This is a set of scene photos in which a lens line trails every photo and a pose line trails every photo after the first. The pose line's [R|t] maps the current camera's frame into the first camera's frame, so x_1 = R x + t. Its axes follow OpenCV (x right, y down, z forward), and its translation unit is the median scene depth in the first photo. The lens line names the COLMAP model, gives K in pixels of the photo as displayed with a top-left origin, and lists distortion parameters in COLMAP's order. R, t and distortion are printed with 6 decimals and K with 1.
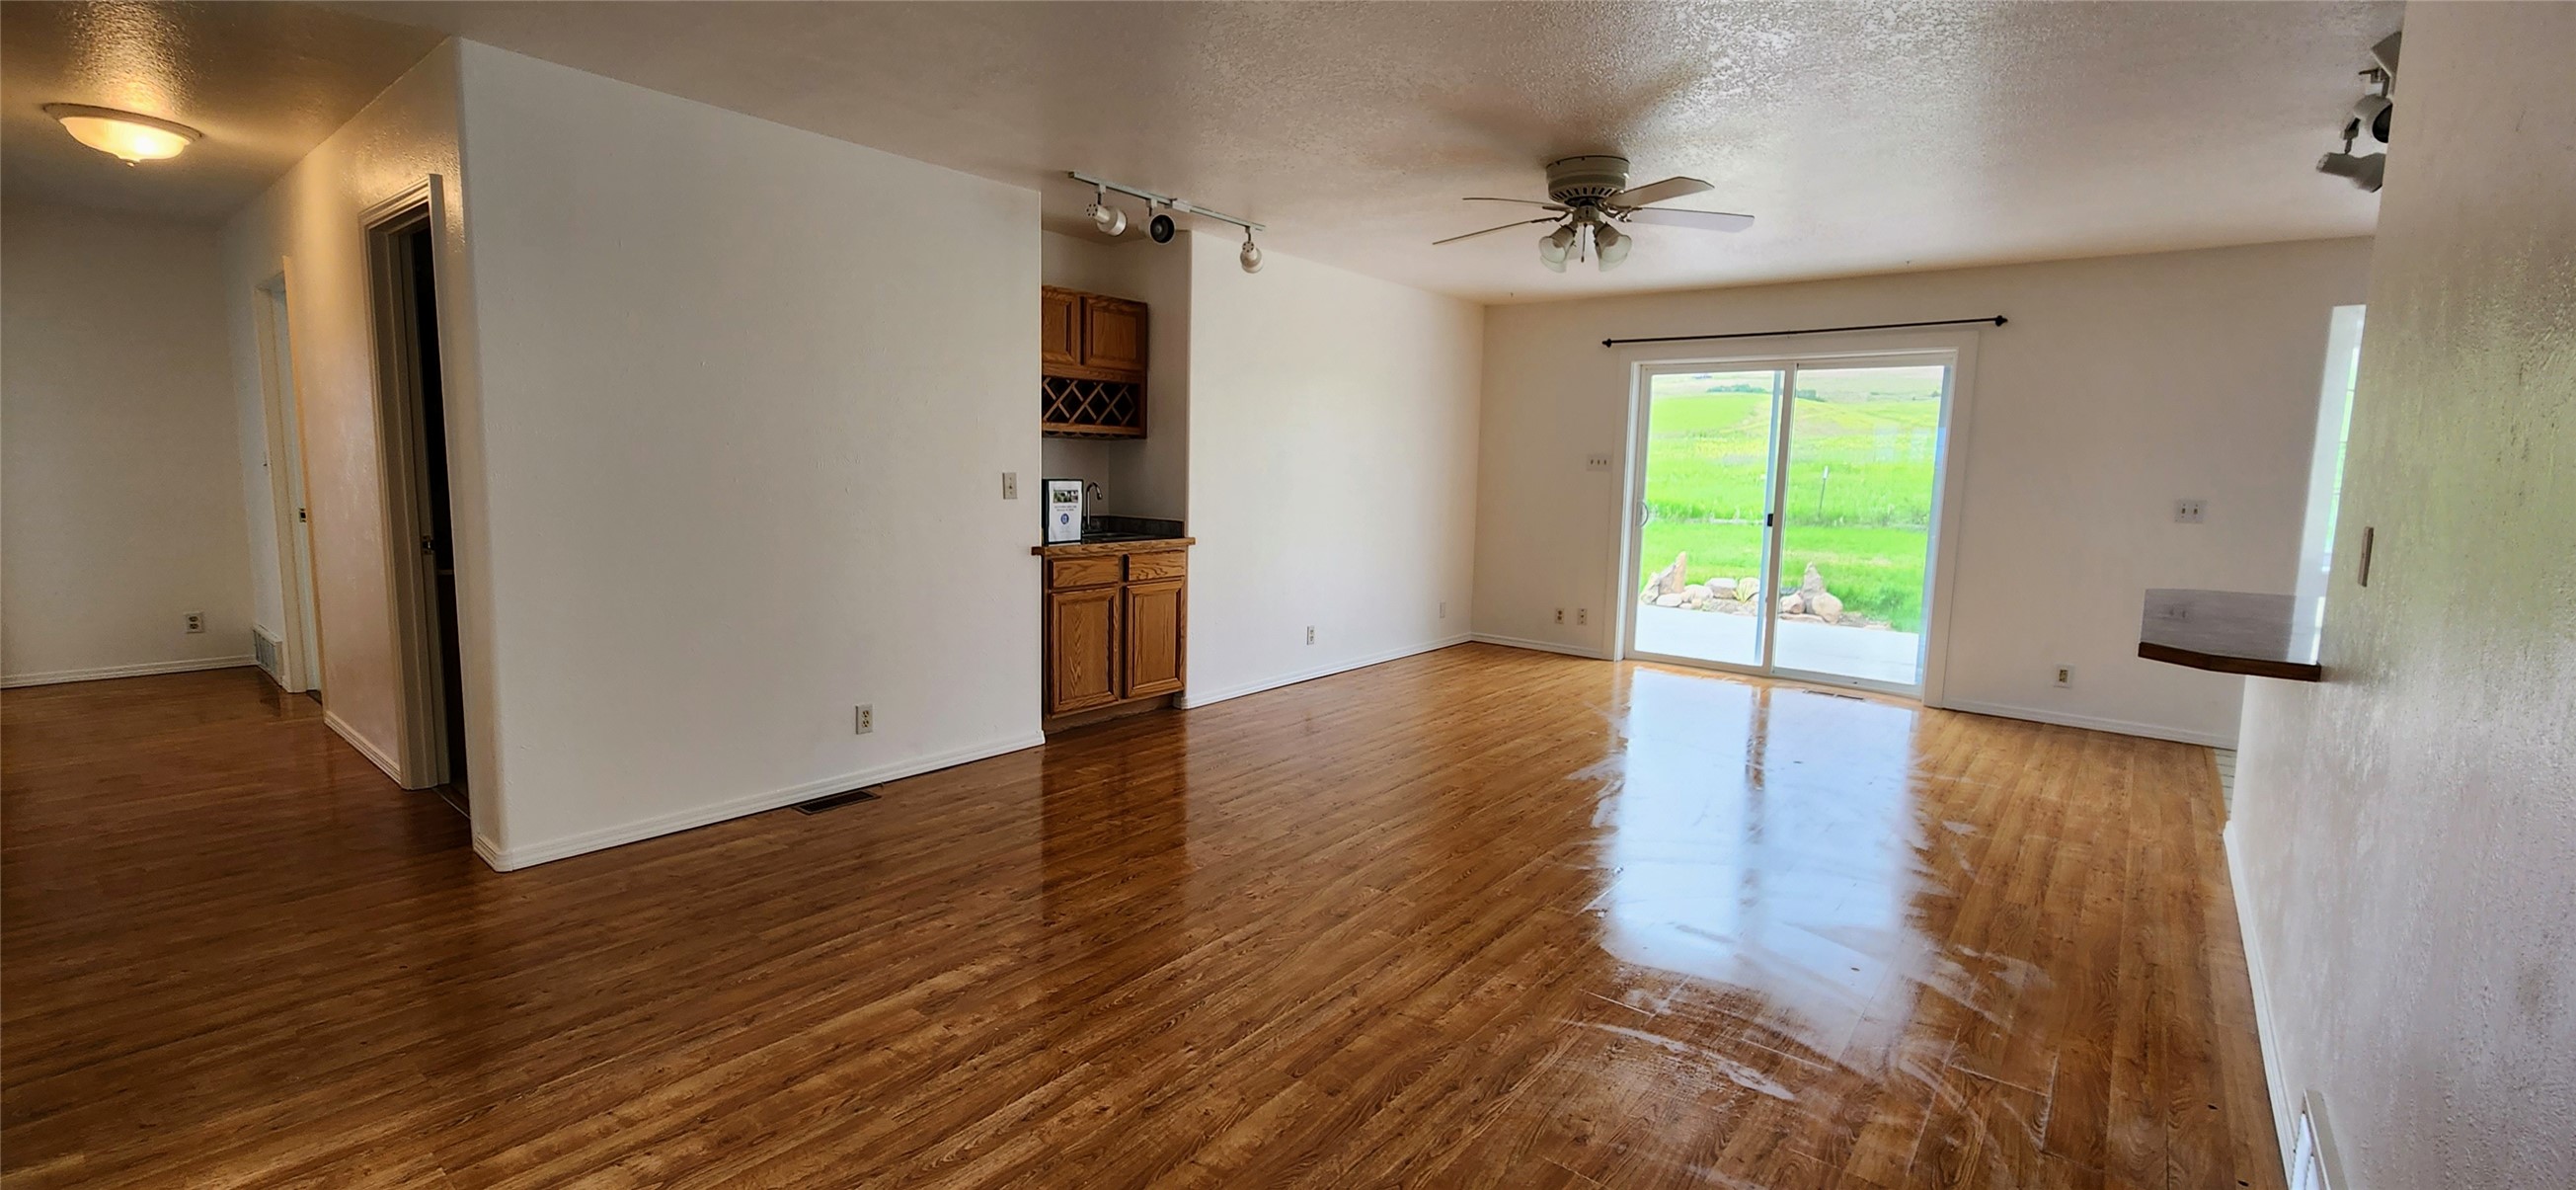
lens RADIAL K [[1053.6, 0, 1268.9], [0, 1053.6, 593.2], [0, 0, 1]] dist [-0.003334, -0.000242]
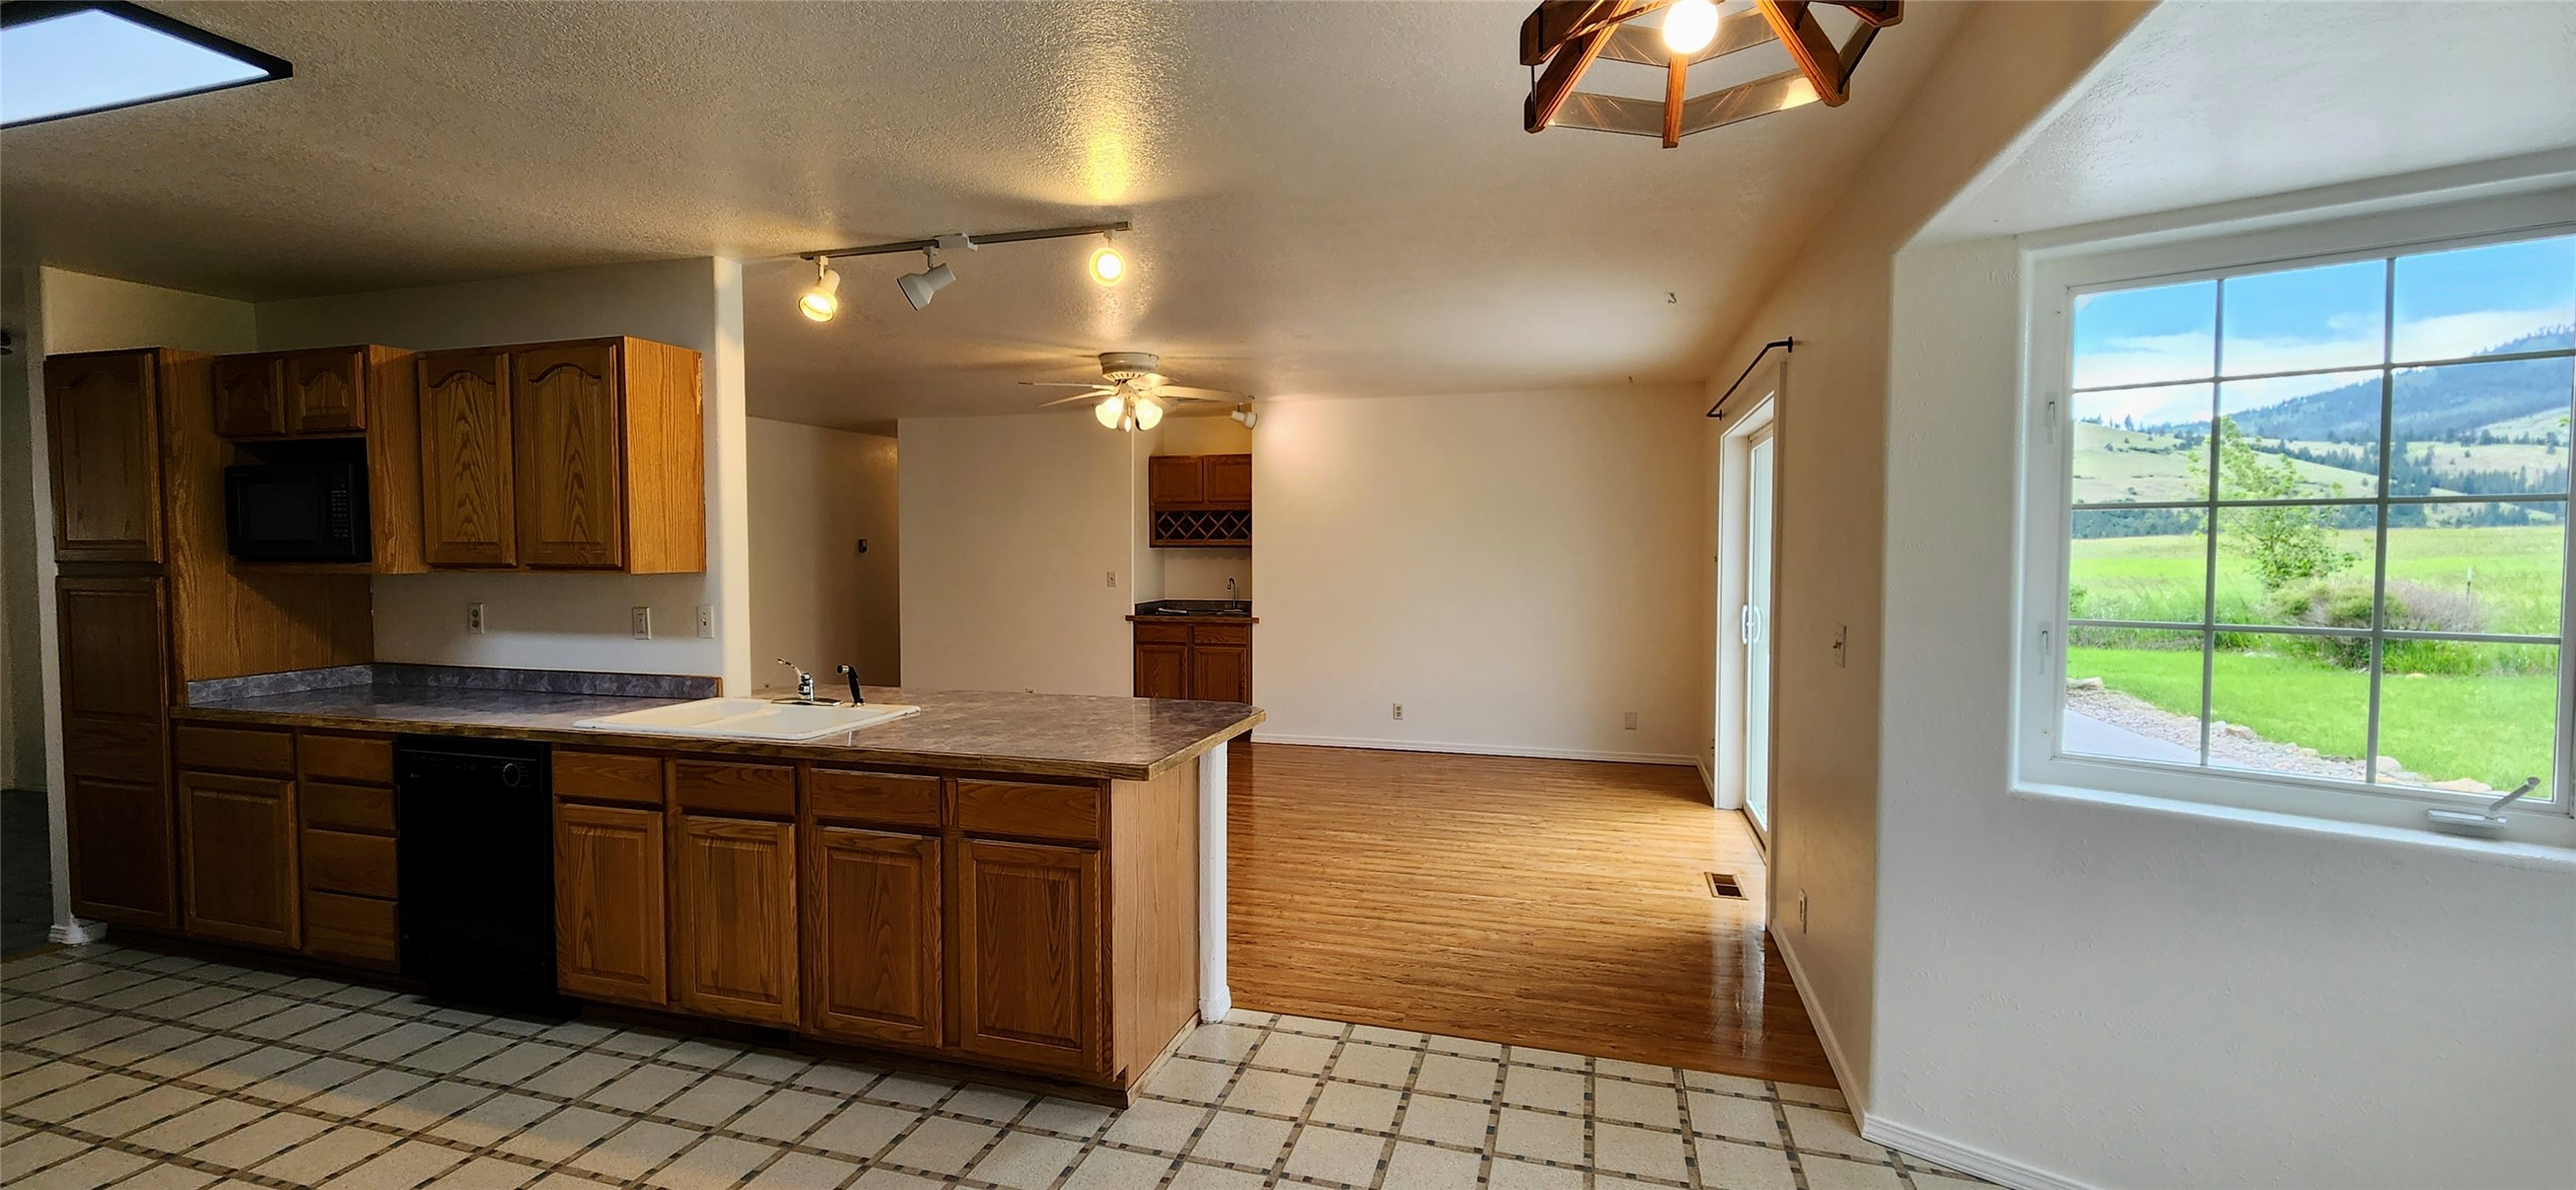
lens RADIAL K [[1053.6, 0, 1272.0], [0, 1053.6, 601.7], [0, 0, 1]] dist [-0.003334, -0.000242]
pose [[0.390660, 0.032700, -0.919954, 1.713930], [-0.103612, 0.994580, -0.008646, -0.091191], [0.914686, 0.098696, 0.391930, 0.683054]]
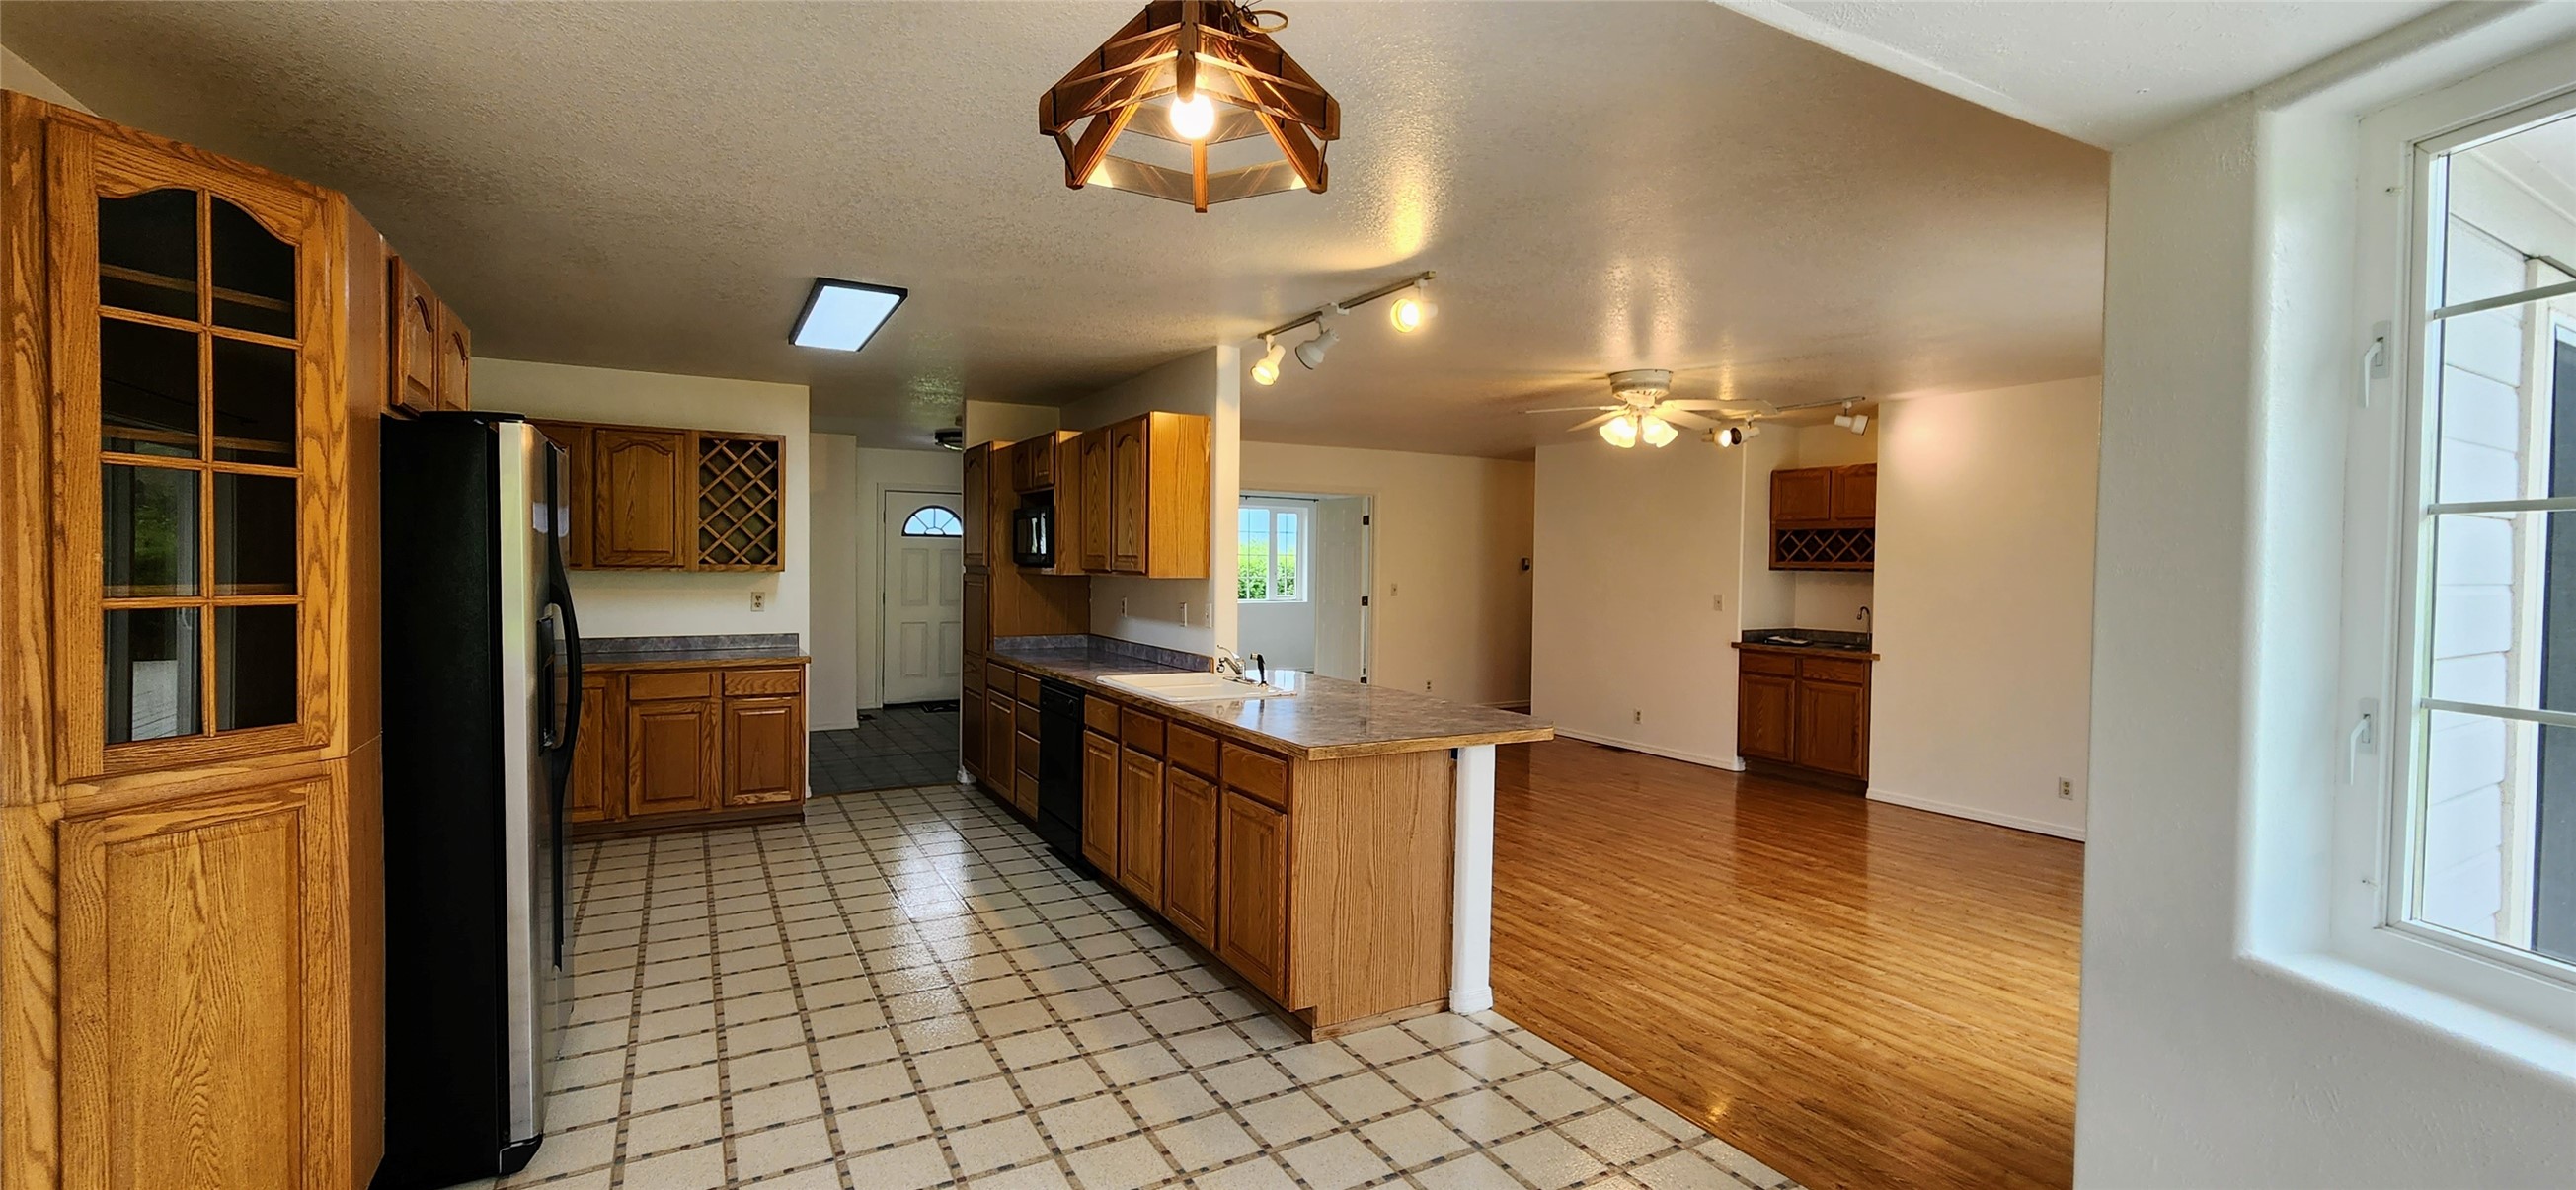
lens RADIAL K [[1053.6, 0, 1269.3], [0, 1053.6, 605.2], [0, 0, 1]] dist [-0.003334, -0.000242]
pose [[-0.358771, 0.017281, -0.933266, 1.811424], [-0.131607, 0.988904, 0.068904, -0.139551], [0.924101, 0.147545, -0.352516, 1.109724]]
